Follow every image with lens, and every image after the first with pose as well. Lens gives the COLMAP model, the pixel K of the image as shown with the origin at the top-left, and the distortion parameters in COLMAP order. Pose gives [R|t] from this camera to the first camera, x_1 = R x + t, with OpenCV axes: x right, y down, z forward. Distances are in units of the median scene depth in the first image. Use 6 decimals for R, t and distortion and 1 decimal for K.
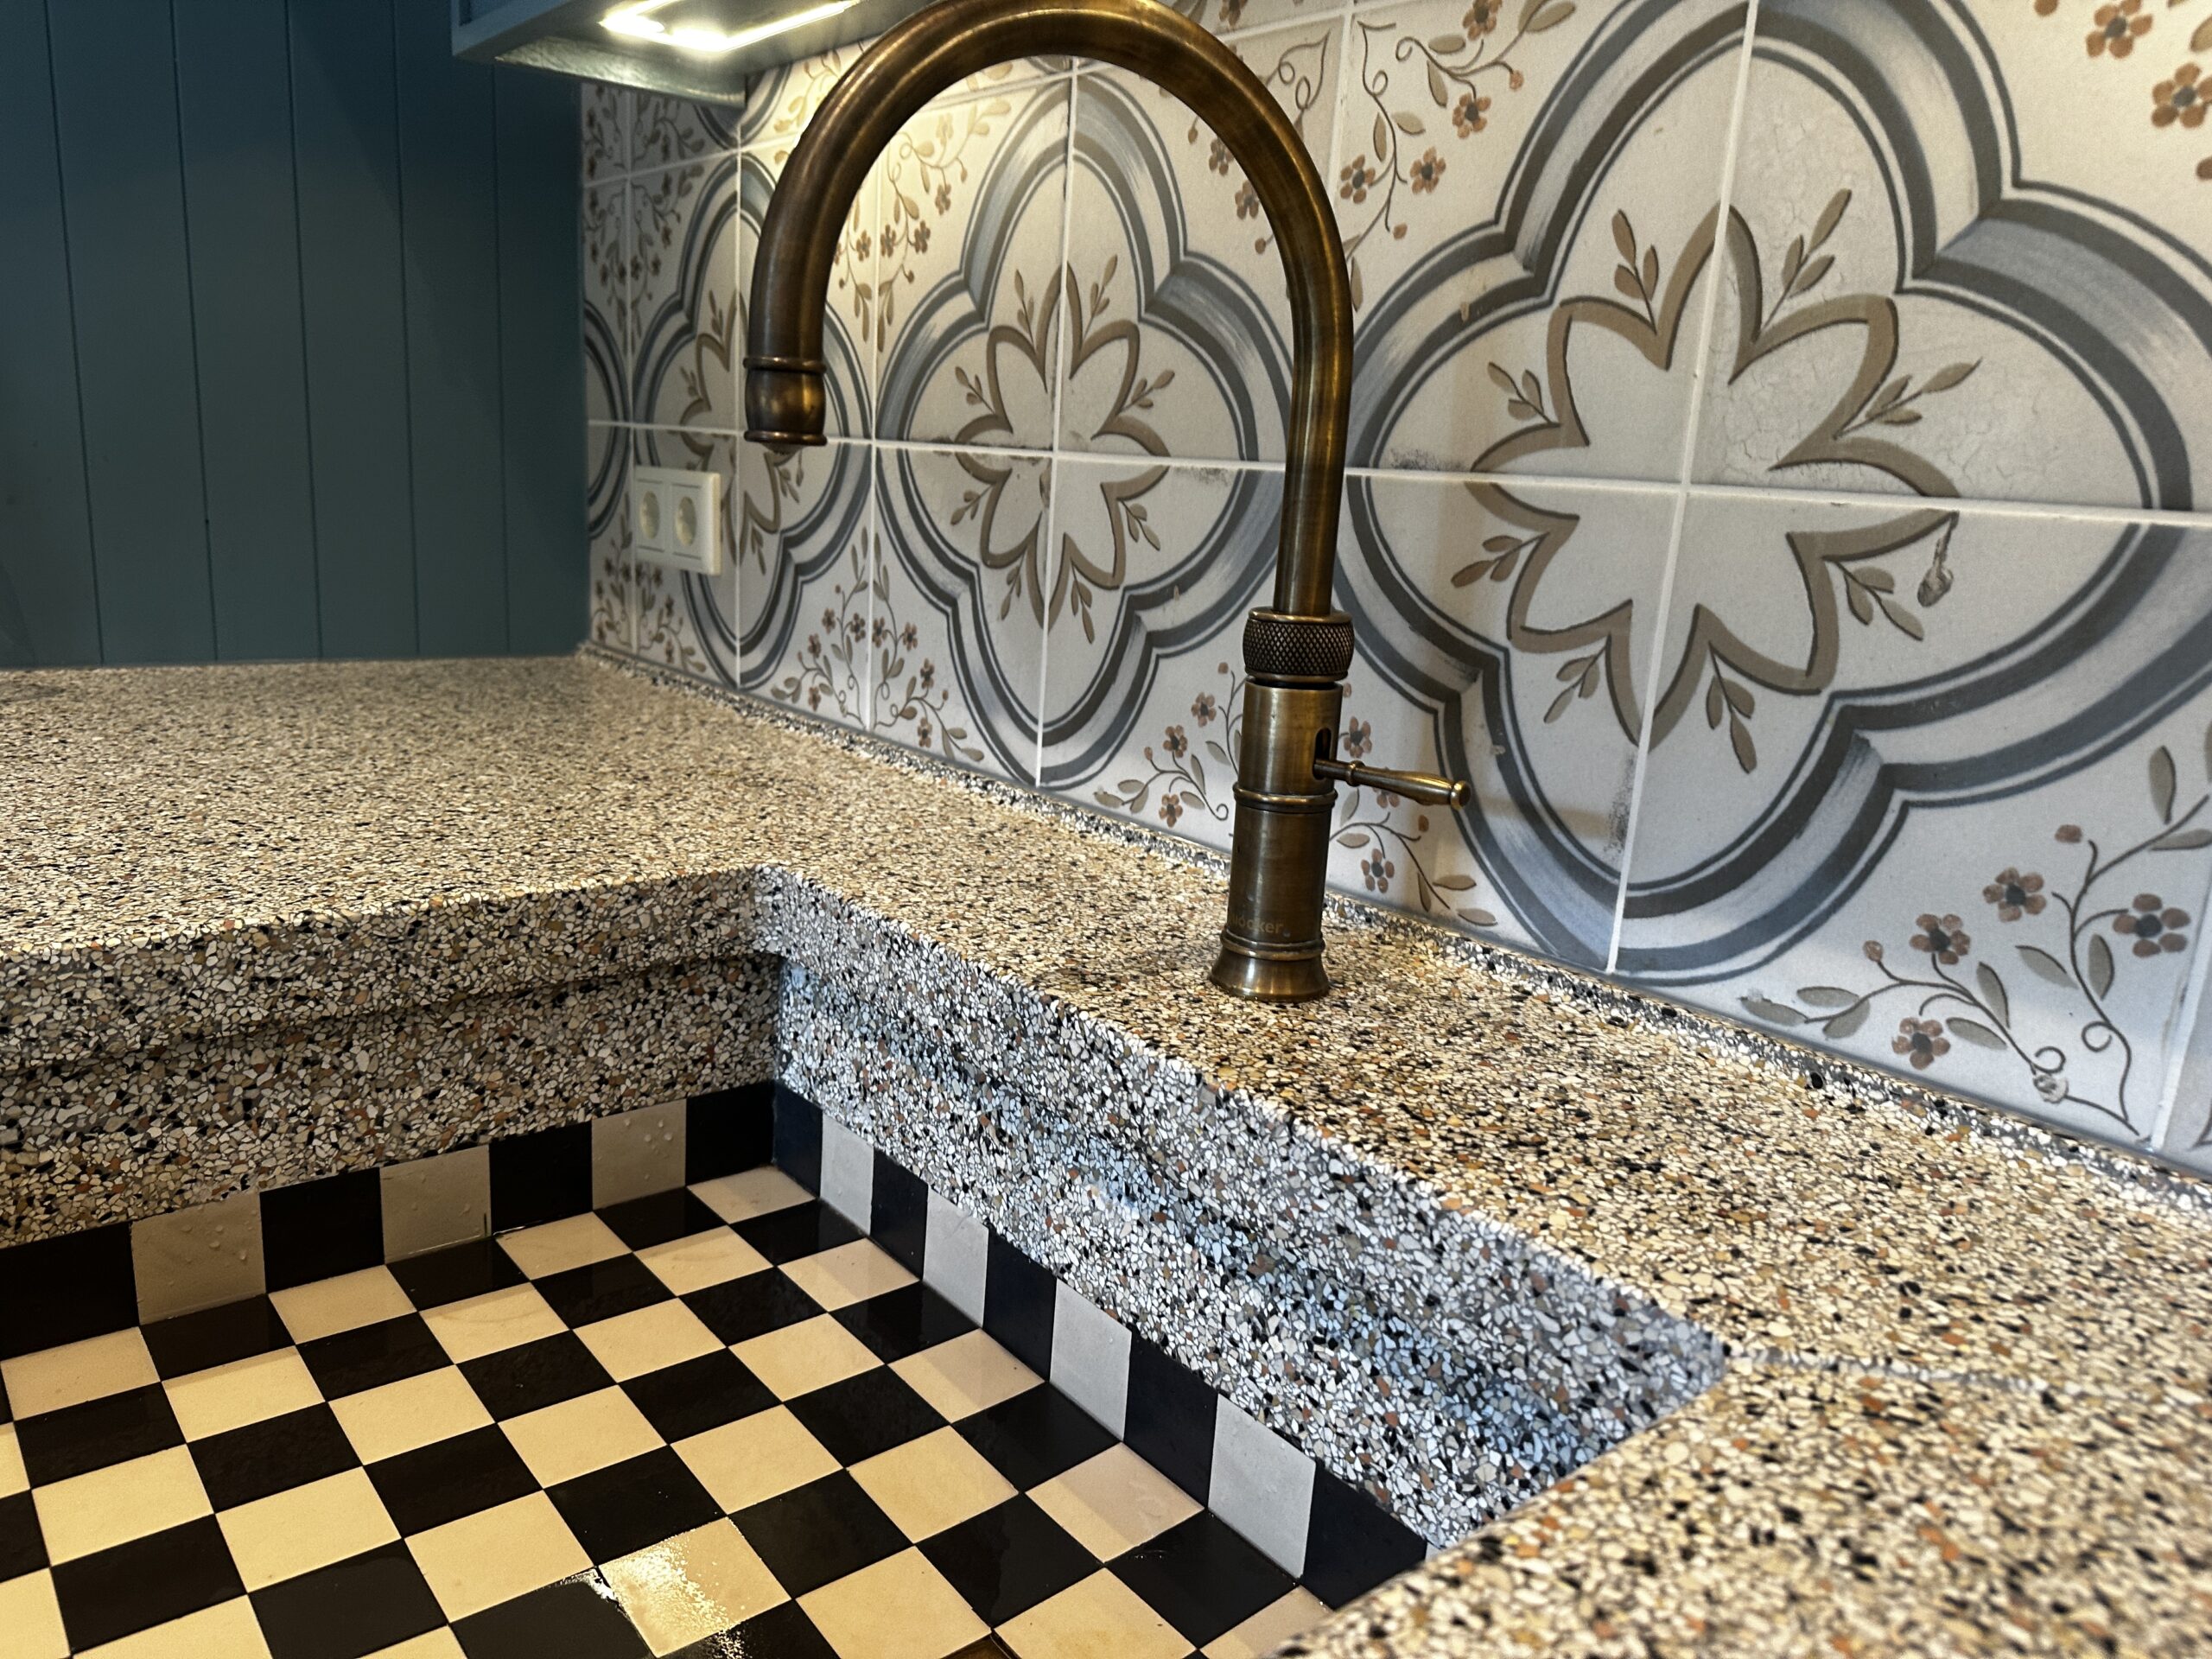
lens RADIAL K [[1540.4, 0, 1099.4], [0, 1540.4, 832.4], [0, 0, 1]] dist [0.191760, -0.416057]
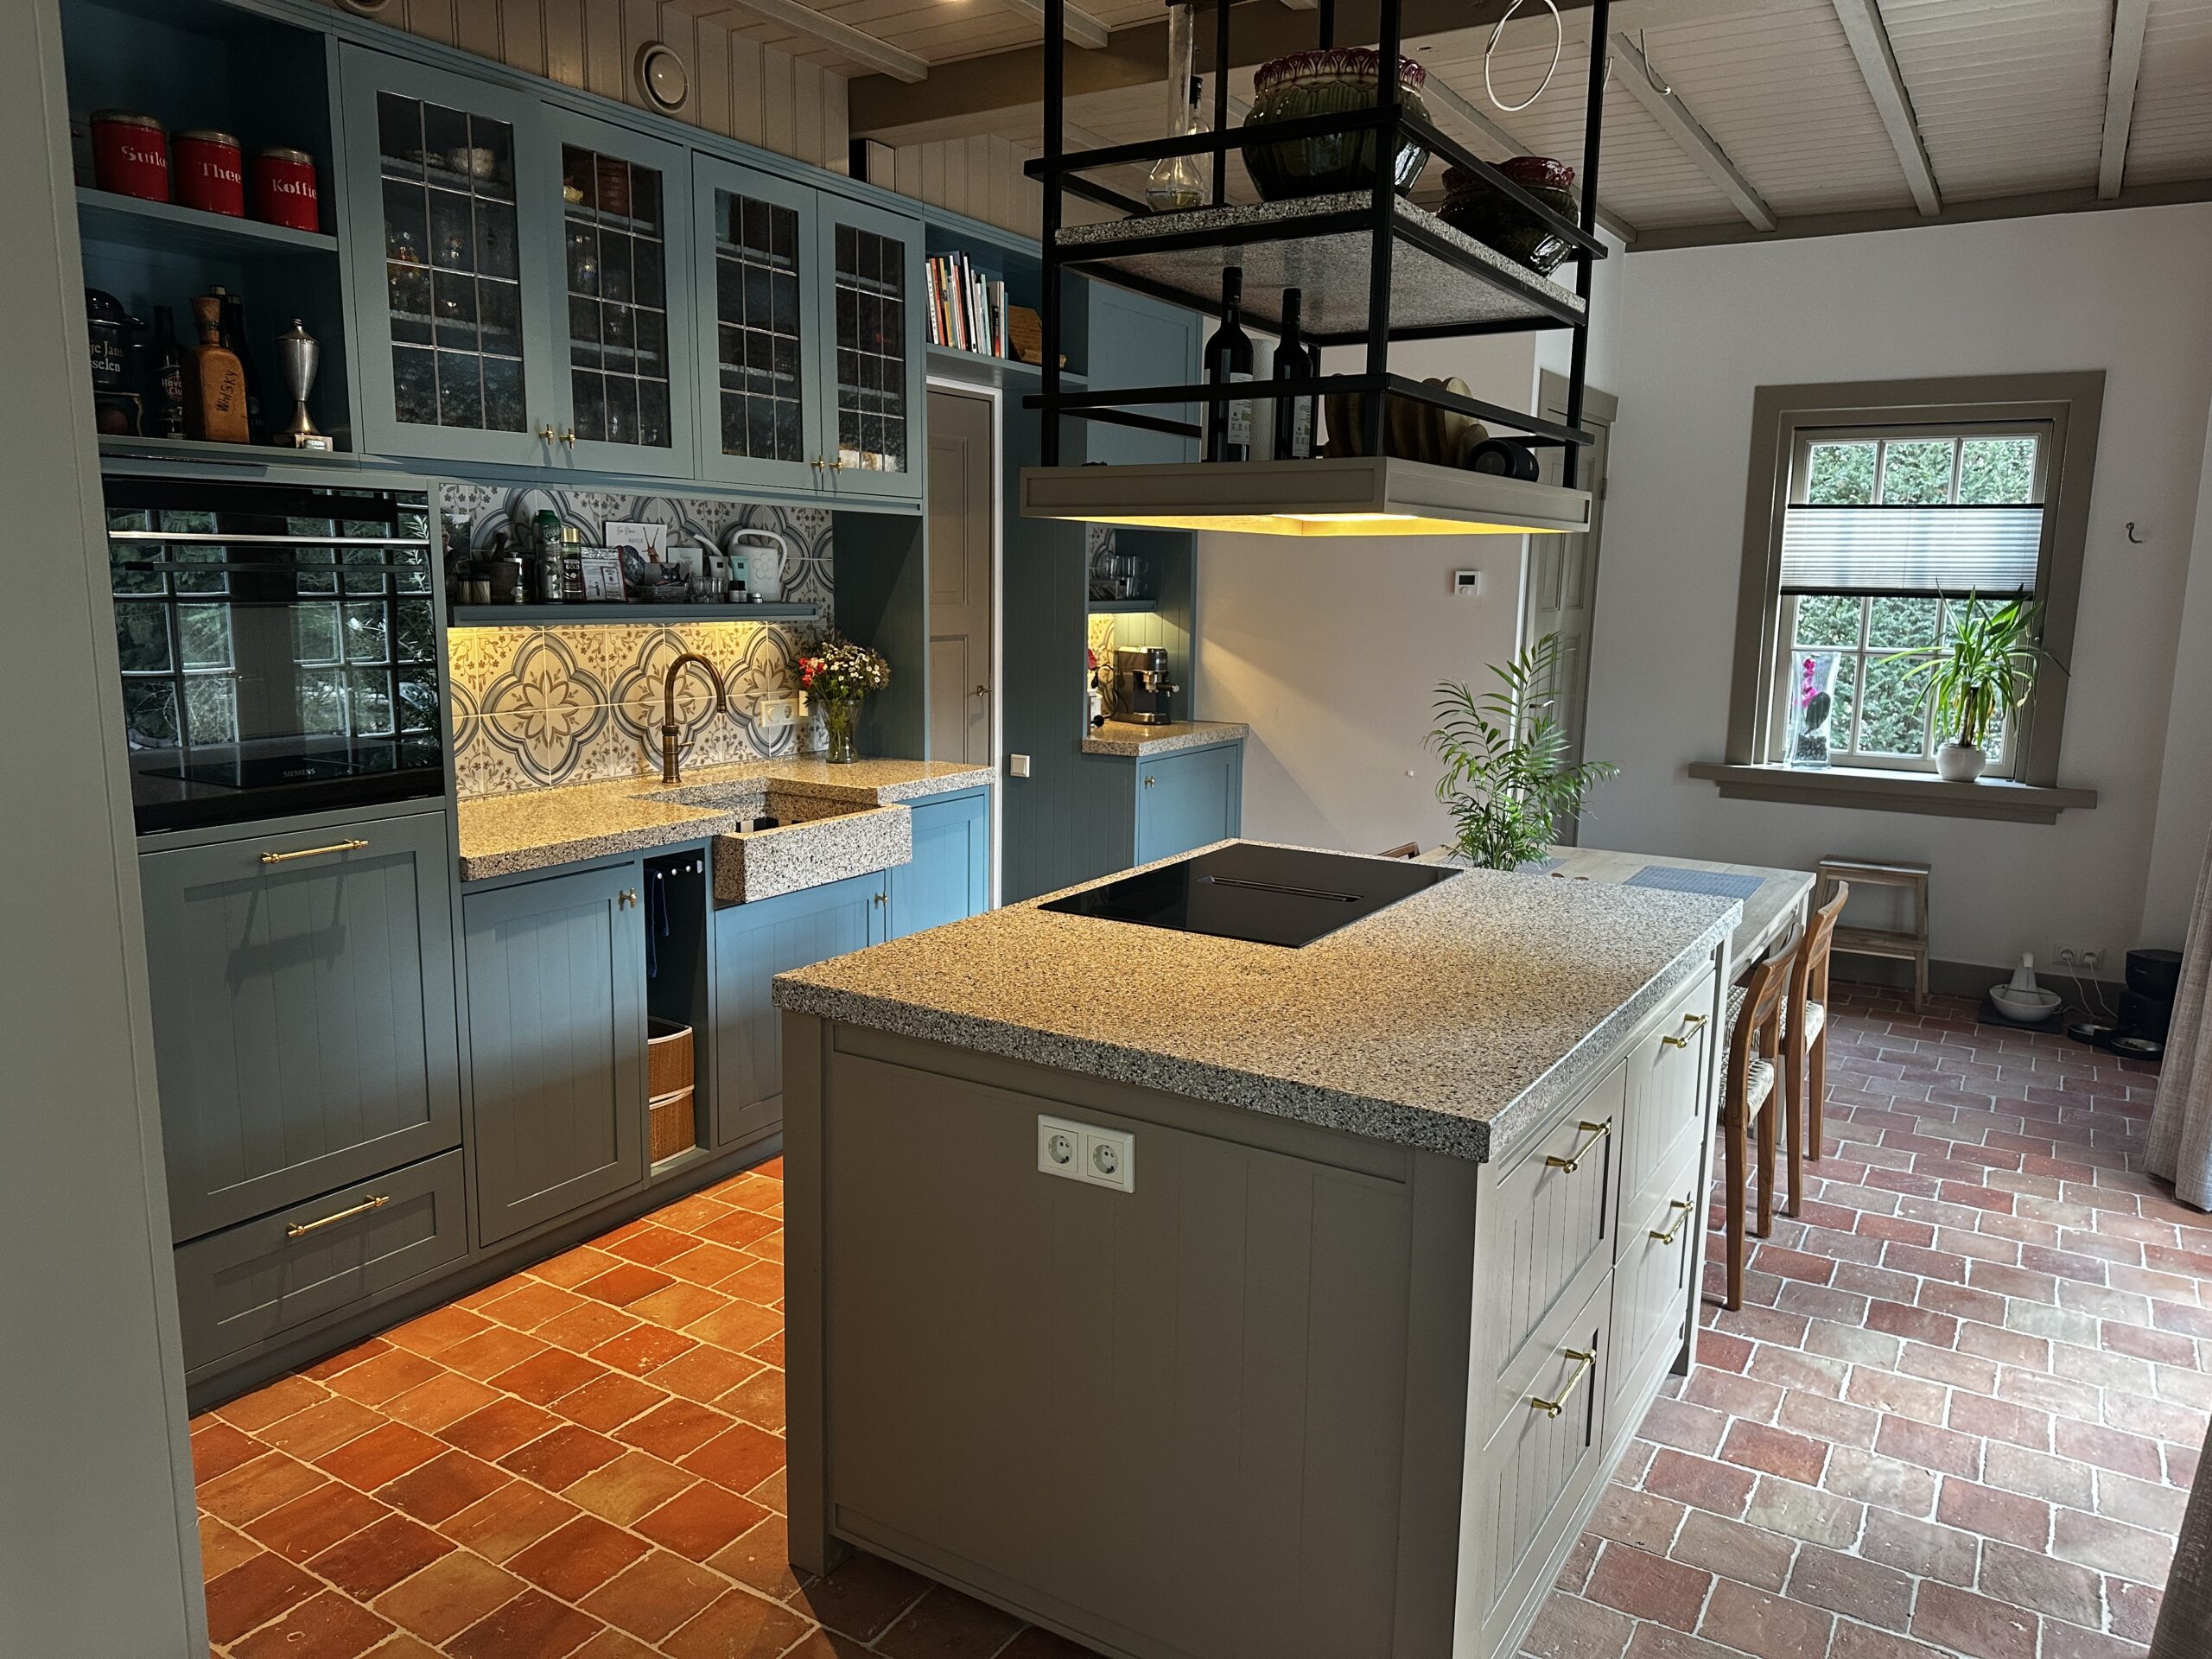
lens RADIAL K [[1540.4, 0, 1099.4], [0, 1540.4, 832.4], [0, 0, 1]] dist [0.191760, -0.416057]
pose [[-0.325273, -0.228591, 0.917575, -5.060967], [0.181808, 0.937121, 0.297909, -1.029368], [-0.927978, 0.263724, -0.263261, 0.864459]]
